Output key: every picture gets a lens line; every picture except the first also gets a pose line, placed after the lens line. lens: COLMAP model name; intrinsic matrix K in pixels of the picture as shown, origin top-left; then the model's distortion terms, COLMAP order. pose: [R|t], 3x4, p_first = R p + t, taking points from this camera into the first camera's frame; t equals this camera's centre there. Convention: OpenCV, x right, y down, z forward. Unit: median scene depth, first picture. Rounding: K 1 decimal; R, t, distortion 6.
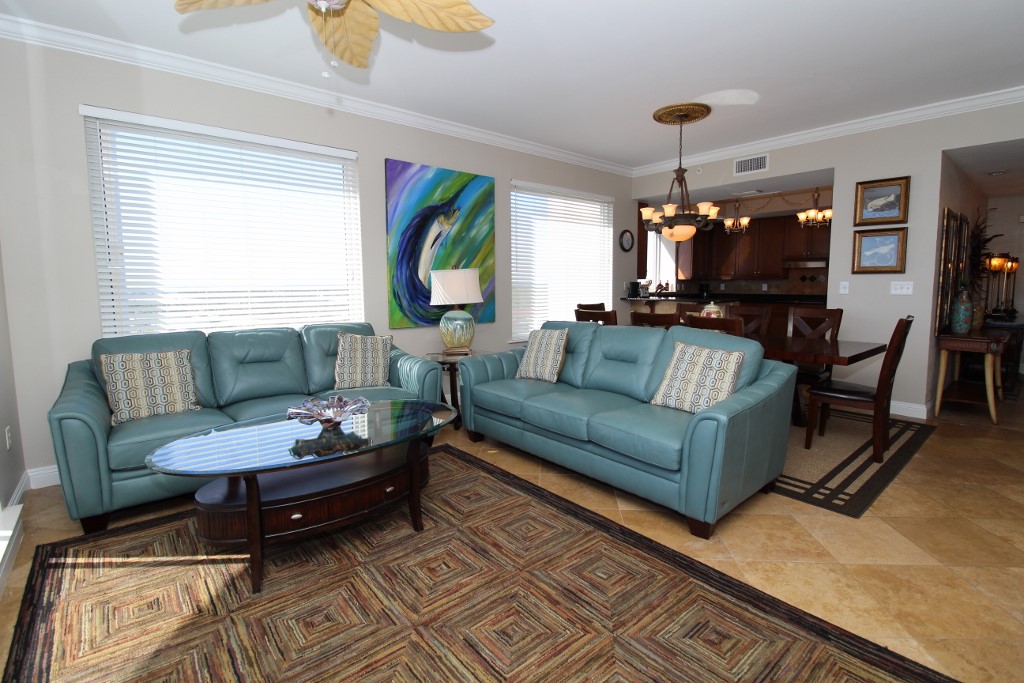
lens RADIAL K [[474.1, 0, 516.0], [0, 474.1, 328.5], [0, 0, 1]] dist [-0.000716, -0.013532]
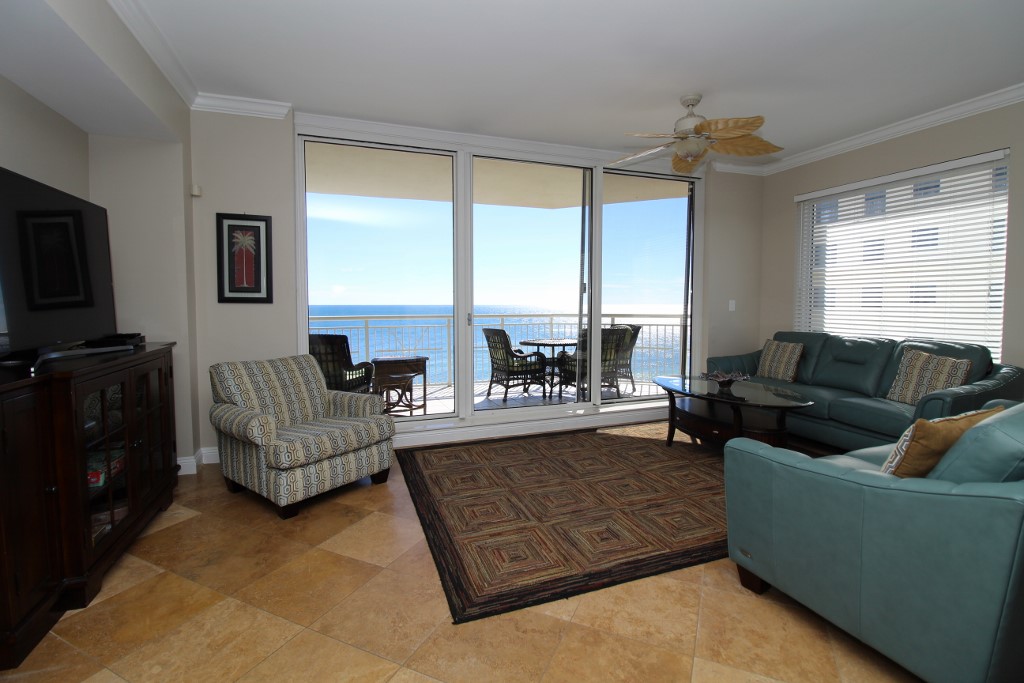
lens RADIAL K [[472.6, 0, 514.5], [0, 472.6, 328.7], [0, 0, 1]] dist [0.004102, -0.014625]
pose [[-0.343615, 0.059560, -0.937220, 0.733812], [-0.085048, 0.991912, 0.094217, -0.047015], [0.935252, 0.112083, -0.335770, 0.450656]]
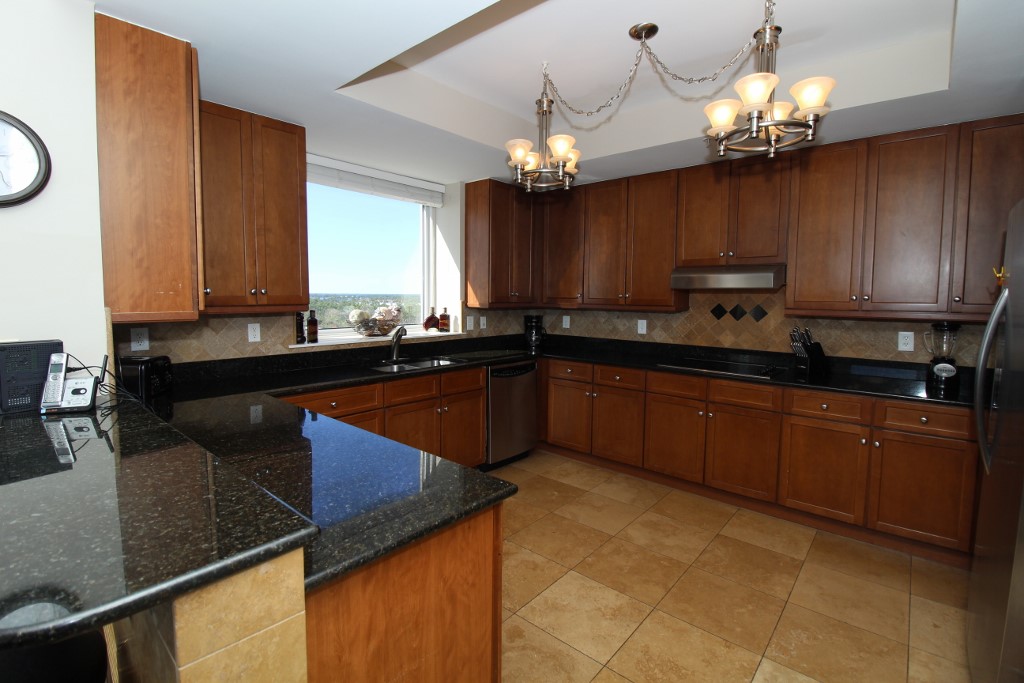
lens RADIAL K [[472.6, 0, 514.5], [0, 472.6, 328.7], [0, 0, 1]] dist [0.004102, -0.014625]
pose [[0.988556, 0.006539, 0.150713, 0.674428], [-0.003254, 0.999752, -0.022034, -0.152837], [-0.150820, 0.021292, 0.988332, 1.135004]]
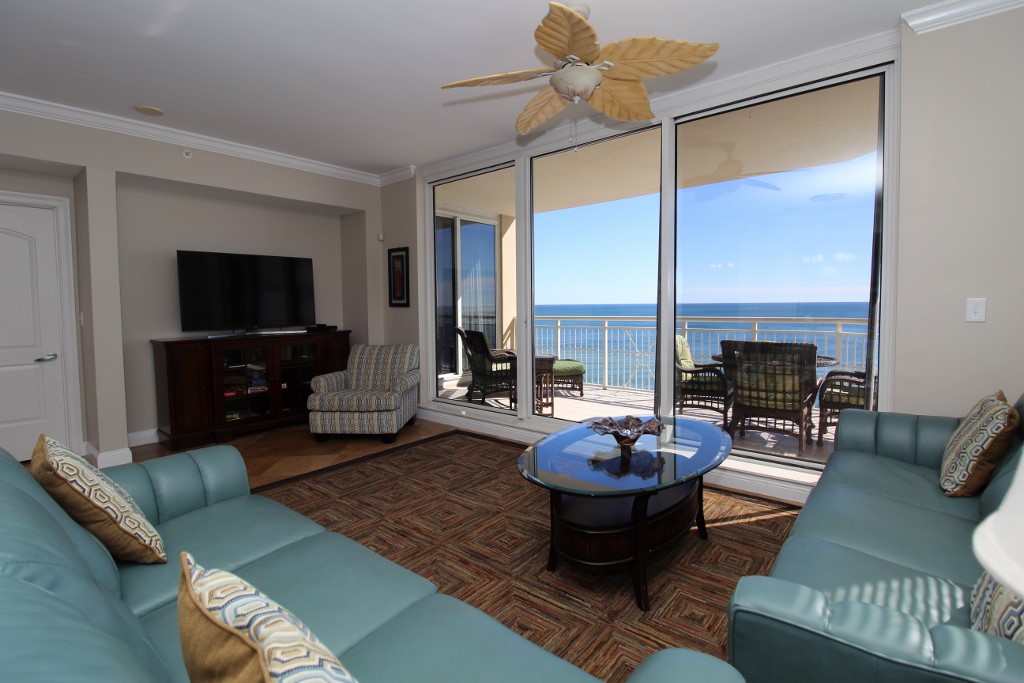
lens RADIAL K [[472.6, 0, 514.5], [0, 472.6, 328.7], [0, 0, 1]] dist [0.004102, -0.014625]
pose [[-0.984716, 0.027605, -0.171965, 0.006926], [0.002355, 0.989380, 0.145336, -0.098479], [0.174151, 0.142710, -0.974323, 1.017460]]
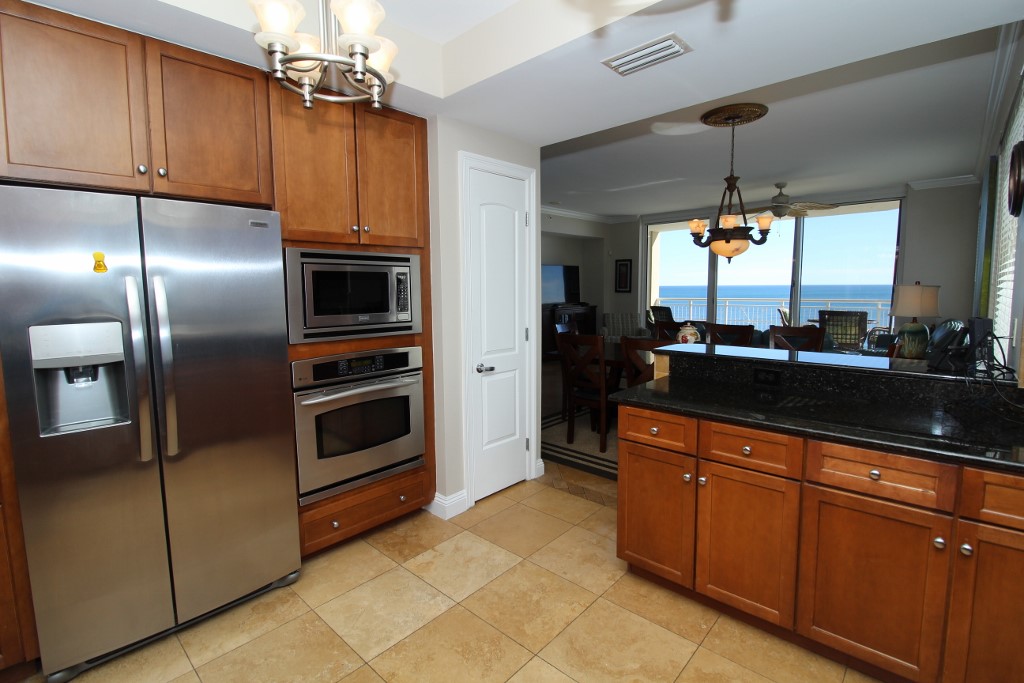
lens RADIAL K [[472.6, 0, 514.5], [0, 472.6, 328.7], [0, 0, 1]] dist [0.004102, -0.014625]
pose [[-0.993203, 0.028116, -0.112951, 0.879902], [0.006801, 0.982747, 0.184830, -0.225839], [0.116199, 0.182805, -0.976258, 1.910086]]
